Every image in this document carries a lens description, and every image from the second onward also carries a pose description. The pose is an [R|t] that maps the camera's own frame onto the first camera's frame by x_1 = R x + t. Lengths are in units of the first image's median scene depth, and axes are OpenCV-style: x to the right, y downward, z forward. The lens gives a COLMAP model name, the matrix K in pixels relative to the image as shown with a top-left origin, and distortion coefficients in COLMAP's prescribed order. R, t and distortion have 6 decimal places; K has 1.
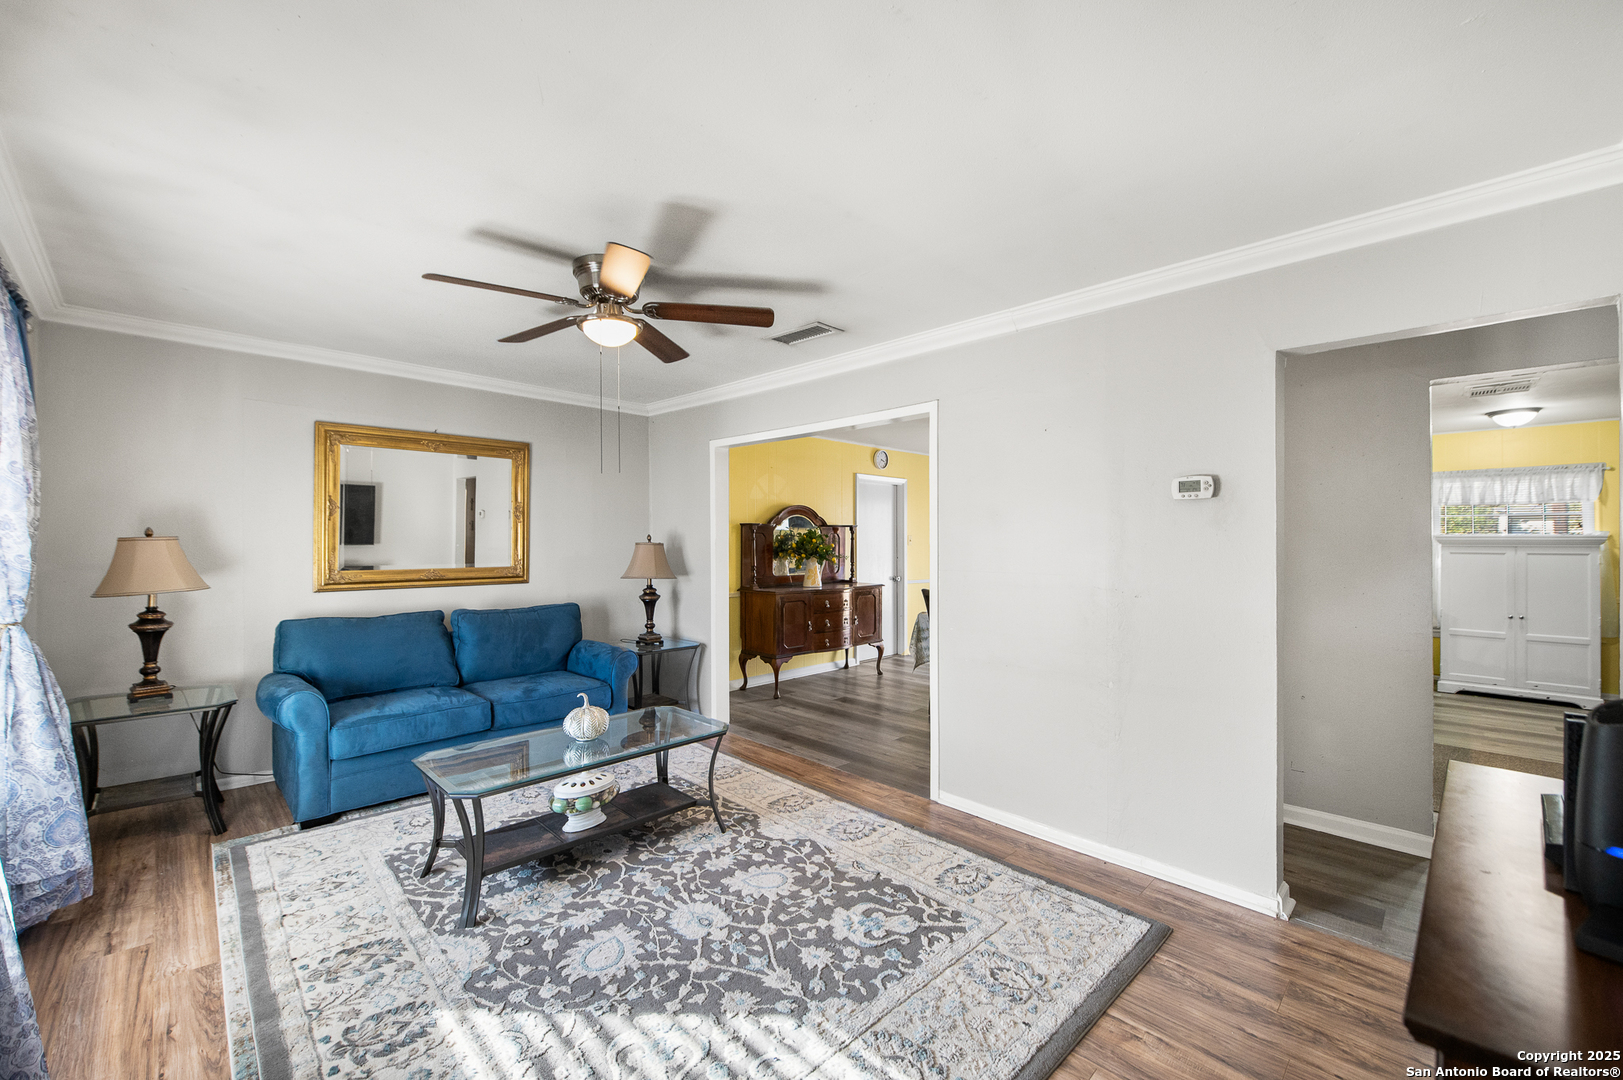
lens RADIAL K [[658.7, 0, 814.3], [0, 658.7, 533.1], [0, 0, 1]] dist [-0.000189, 0.000001]
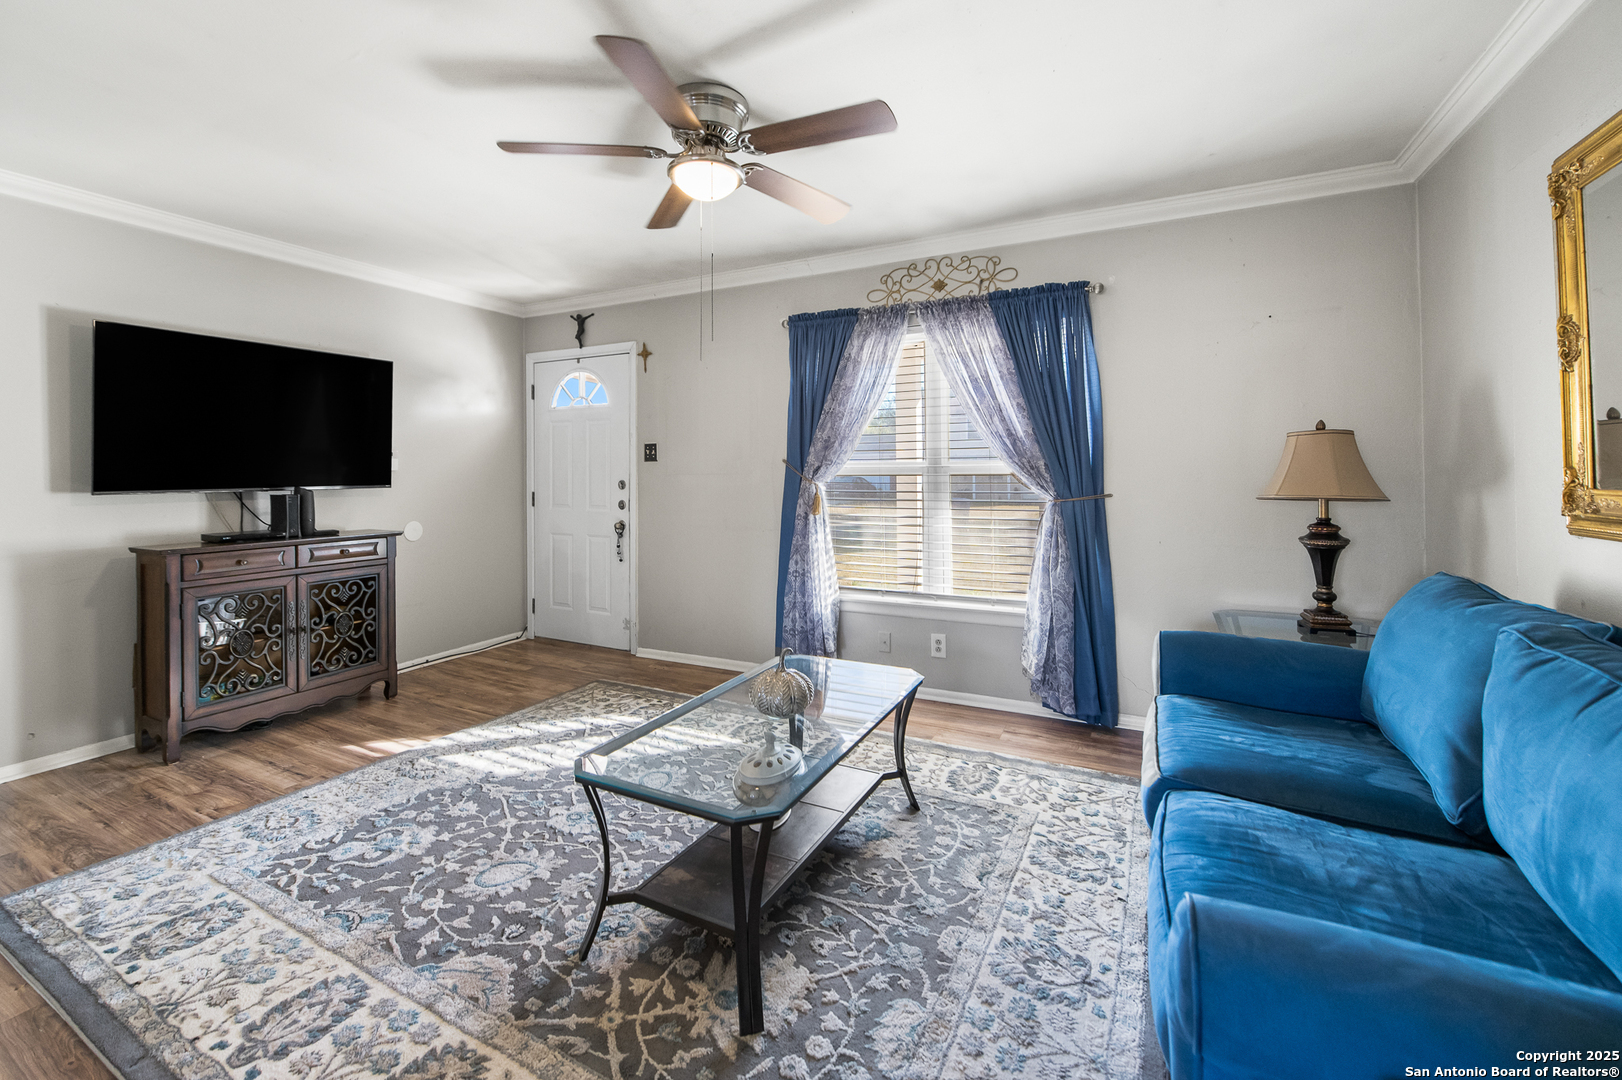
lens RADIAL K [[660.6, 0, 811.3], [0, 660.6, 473.6], [0, 0, 1]] dist [-0.000765, -0.000168]
pose [[-0.948098, 0.003967, -0.317953, -0.180788], [0.007934, 0.999906, -0.011182, 0.072954], [0.317879, -0.013124, -0.948041, 1.988997]]
